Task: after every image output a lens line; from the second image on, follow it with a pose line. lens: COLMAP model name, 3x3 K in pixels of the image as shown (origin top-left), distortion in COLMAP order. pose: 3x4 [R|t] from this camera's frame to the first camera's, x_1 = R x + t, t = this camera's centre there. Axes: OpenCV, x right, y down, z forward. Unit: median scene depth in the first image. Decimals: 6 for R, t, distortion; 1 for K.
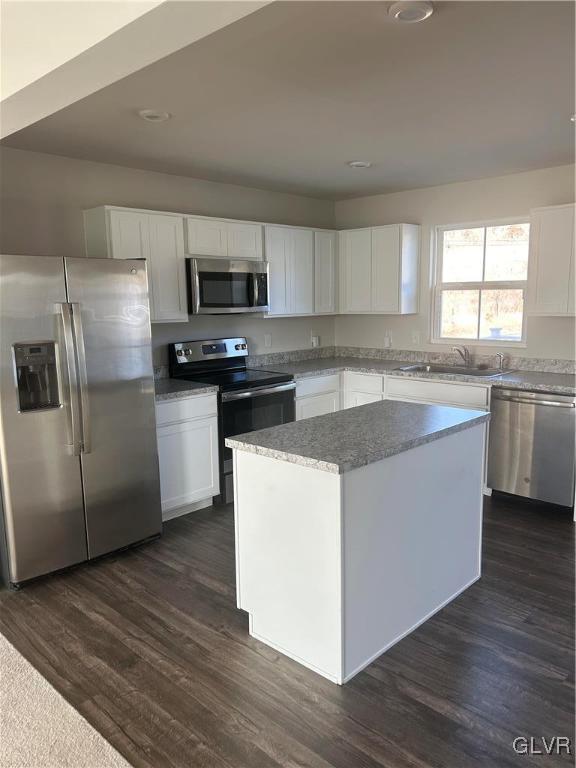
lens RADIAL K [[580.9, 0, 288.6], [0, 580.9, 386.1], [0, 0, 1]] dist [0.052780, -0.042527]
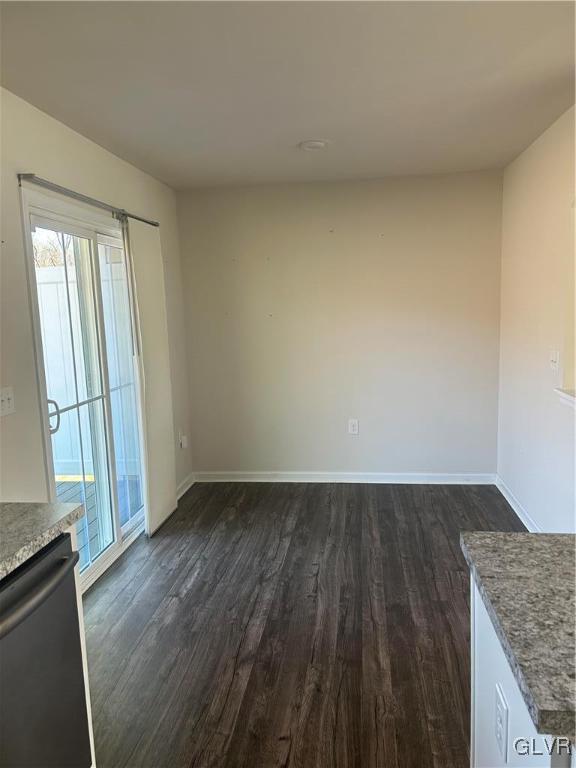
lens RADIAL K [[580.9, 0, 288.6], [0, 580.9, 384.8], [0, 0, 1]] dist [0.052780, -0.042527]
pose [[-0.604516, -0.071293, 0.793396, -0.971328], [0.161759, 0.964250, 0.209895, -0.220887], [-0.779996, 0.255224, -0.571372, 1.616592]]
